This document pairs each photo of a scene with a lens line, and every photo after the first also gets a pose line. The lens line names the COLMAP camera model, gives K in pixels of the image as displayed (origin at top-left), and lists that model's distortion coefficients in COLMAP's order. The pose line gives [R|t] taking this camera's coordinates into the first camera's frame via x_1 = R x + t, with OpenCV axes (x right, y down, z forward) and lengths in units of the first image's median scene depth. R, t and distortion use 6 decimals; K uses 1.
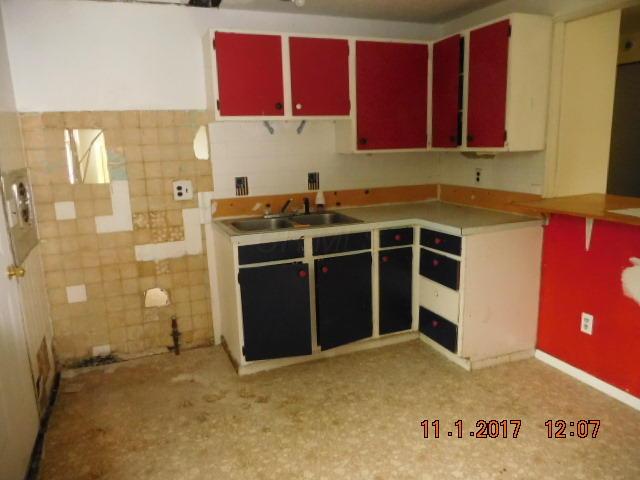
lens RADIAL K [[481.6, 0, 323.0], [0, 481.6, 238.9], [0, 0, 1]] dist [-0.022970, 0.010104]
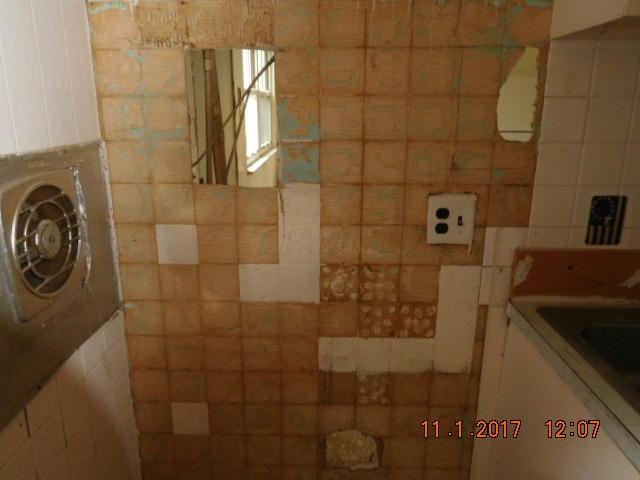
lens RADIAL K [[481.6, 0, 319.3], [0, 481.6, 241.7], [0, 0, 1]] dist [-0.022970, 0.010104]
pose [[0.920259, 0.136712, -0.366651, -0.244095], [-0.112318, 0.989841, 0.087172, -0.105001], [0.374844, -0.039039, 0.926266, 0.600923]]
